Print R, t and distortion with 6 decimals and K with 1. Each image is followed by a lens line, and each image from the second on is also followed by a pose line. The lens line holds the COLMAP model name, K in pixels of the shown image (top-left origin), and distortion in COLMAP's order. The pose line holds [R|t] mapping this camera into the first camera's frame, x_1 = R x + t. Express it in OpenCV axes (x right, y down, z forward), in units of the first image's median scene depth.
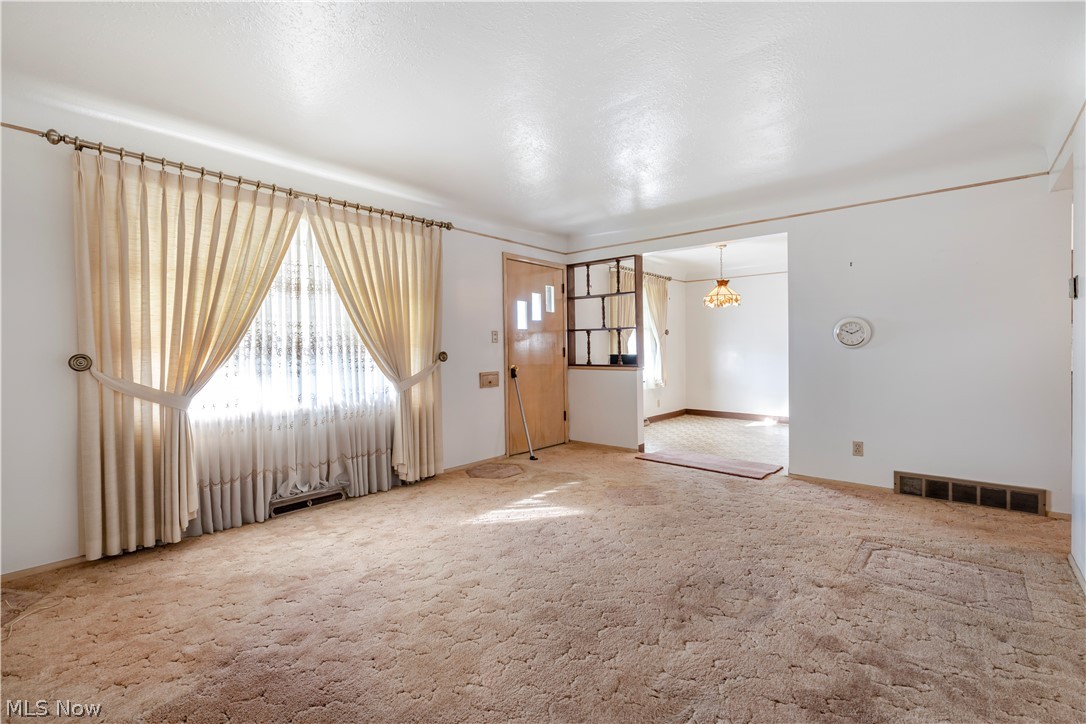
lens RADIAL K [[479.0, 0, 547.4], [0, 479.0, 358.6], [0, 0, 1]] dist [0.000143, -0.000114]
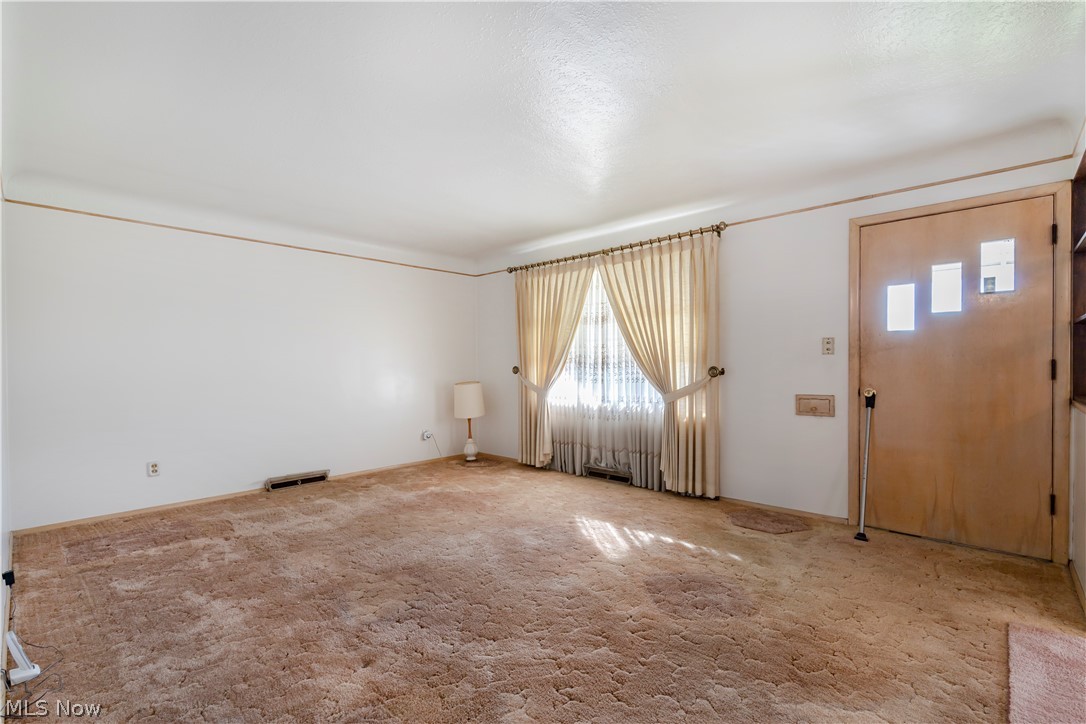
lens RADIAL K [[480.3, 0, 545.6], [0, 480.3, 377.3], [0, 0, 1]] dist [0.002249, 0.000315]
pose [[-0.023471, 0.026670, -0.999369, 0.802271], [-0.019931, 0.999433, 0.027139, -0.013947], [0.999526, 0.020555, -0.022926, 0.788766]]
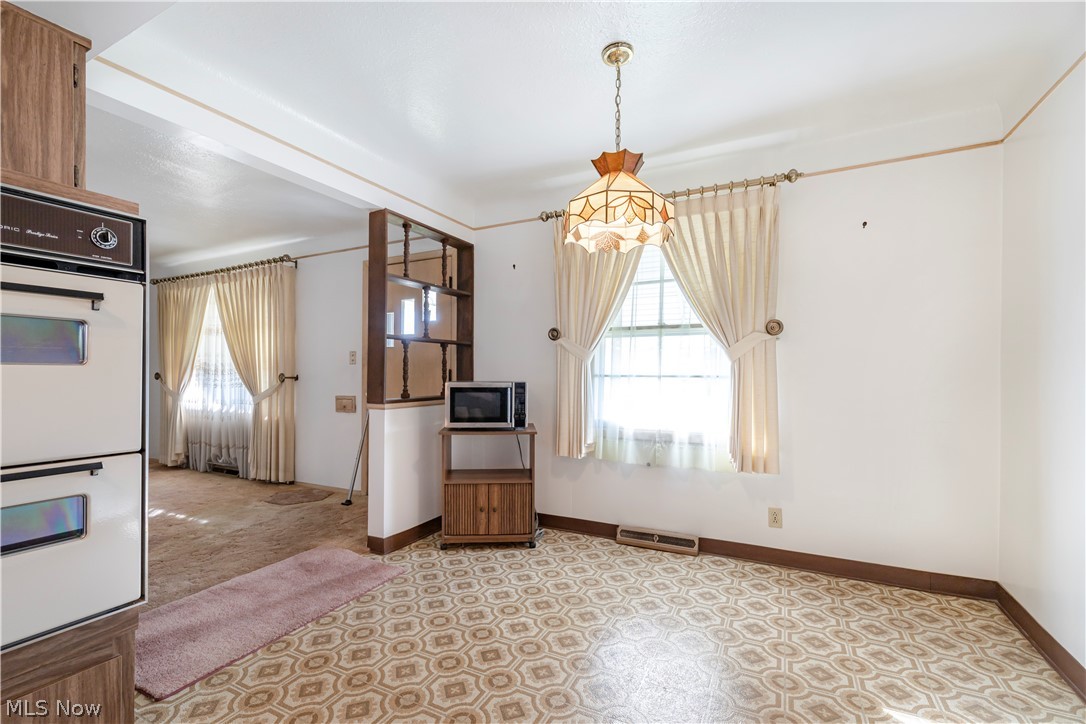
lens RADIAL K [[479.8, 0, 528.0], [0, 479.8, 376.3], [0, 0, 1]] dist [0.001227, 0.000081]
pose [[0.229571, 0.012339, -0.973214, 1.123389], [-0.022925, 0.999711, 0.007267, -0.032246], [0.973022, 0.020643, 0.229787, 1.465609]]
